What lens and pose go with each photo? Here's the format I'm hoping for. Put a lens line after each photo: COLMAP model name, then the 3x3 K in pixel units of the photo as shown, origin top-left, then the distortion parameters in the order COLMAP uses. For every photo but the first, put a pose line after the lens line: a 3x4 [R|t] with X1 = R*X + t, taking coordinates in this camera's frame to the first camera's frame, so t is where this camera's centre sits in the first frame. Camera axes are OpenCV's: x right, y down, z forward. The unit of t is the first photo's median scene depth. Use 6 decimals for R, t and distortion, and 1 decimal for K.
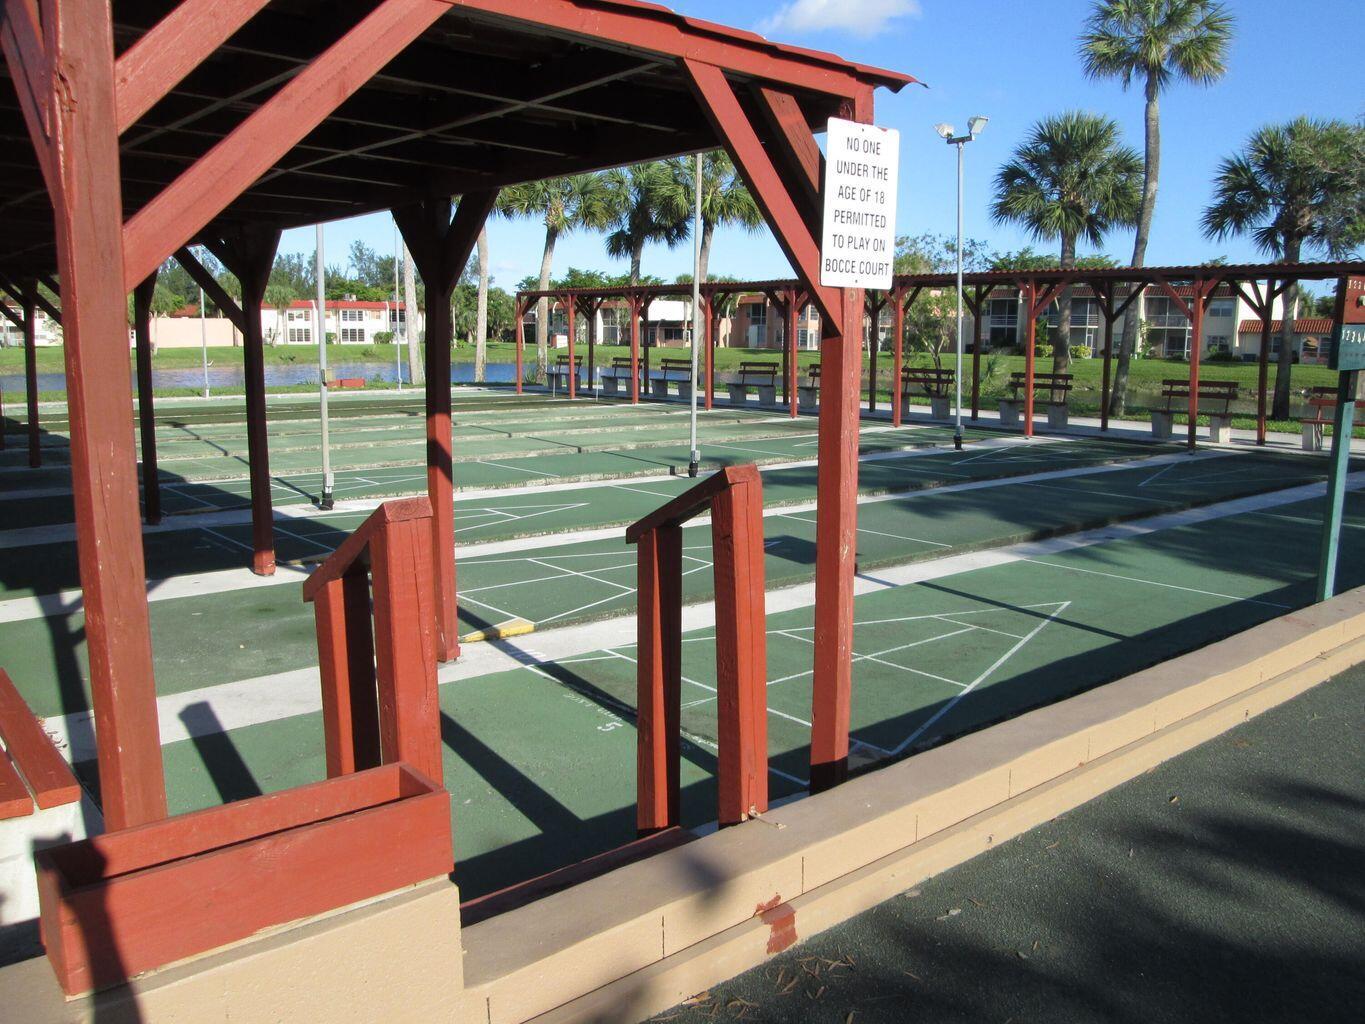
lens RADIAL K [[1099.7, 0, 686.5], [0, 1099.7, 507.4], [0, 0, 1]] dist [-0.053282, 0.010475]
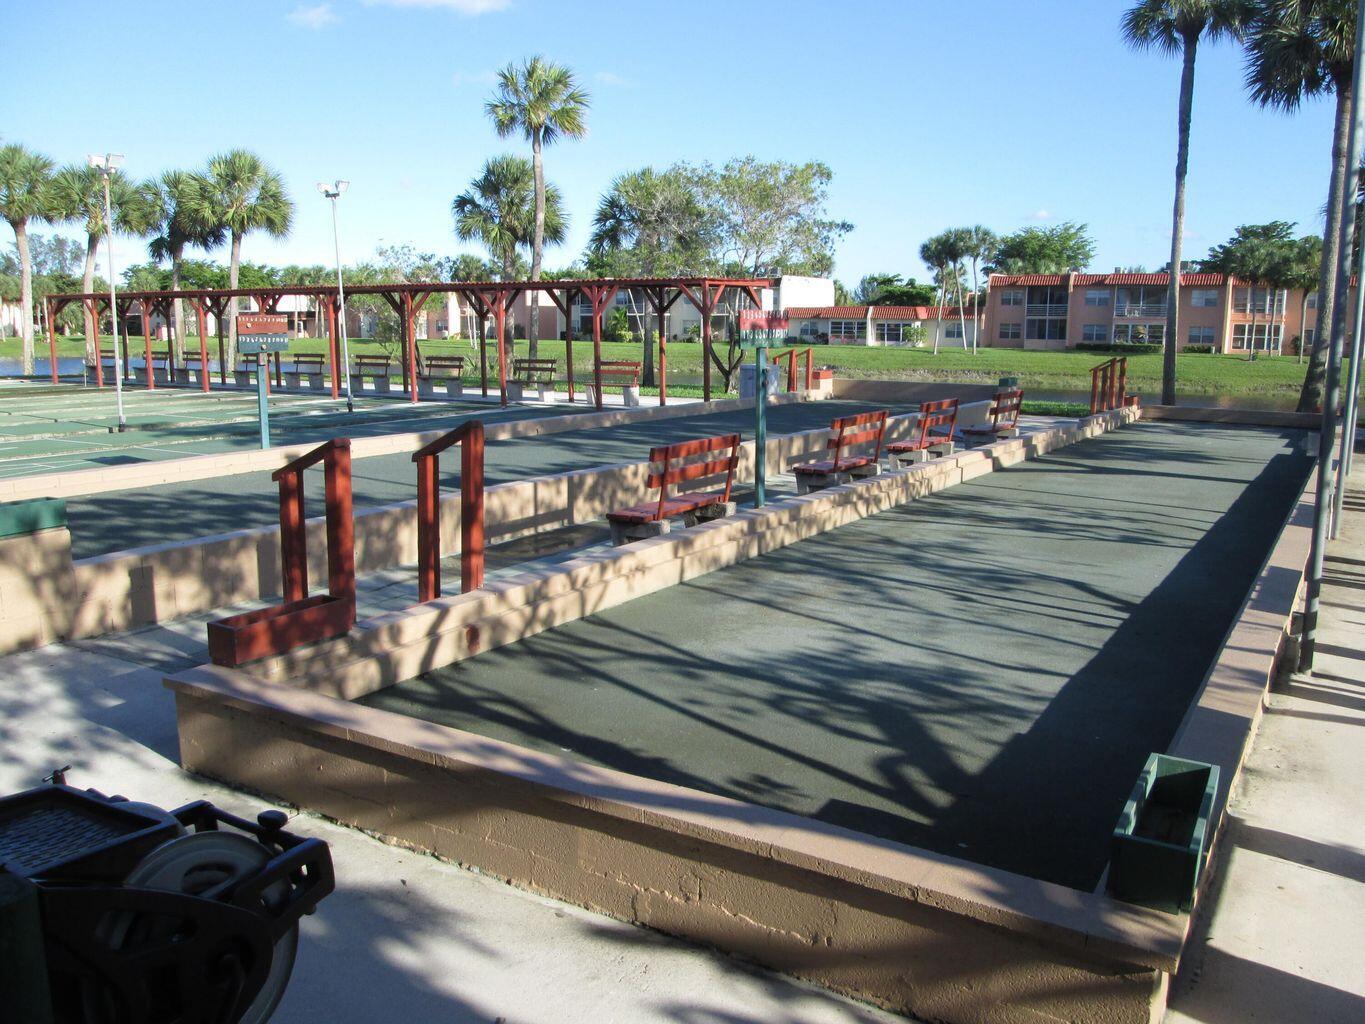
lens RADIAL K [[1099.7, 0, 680.5], [0, 1099.7, 516.8], [0, 0, 1]] dist [-0.053282, 0.010475]
pose [[0.952755, -0.057880, 0.298175, 0.122830], [0.052072, 0.998268, 0.027394, 0.036404], [-0.299244, -0.010573, 0.954118, -0.265058]]
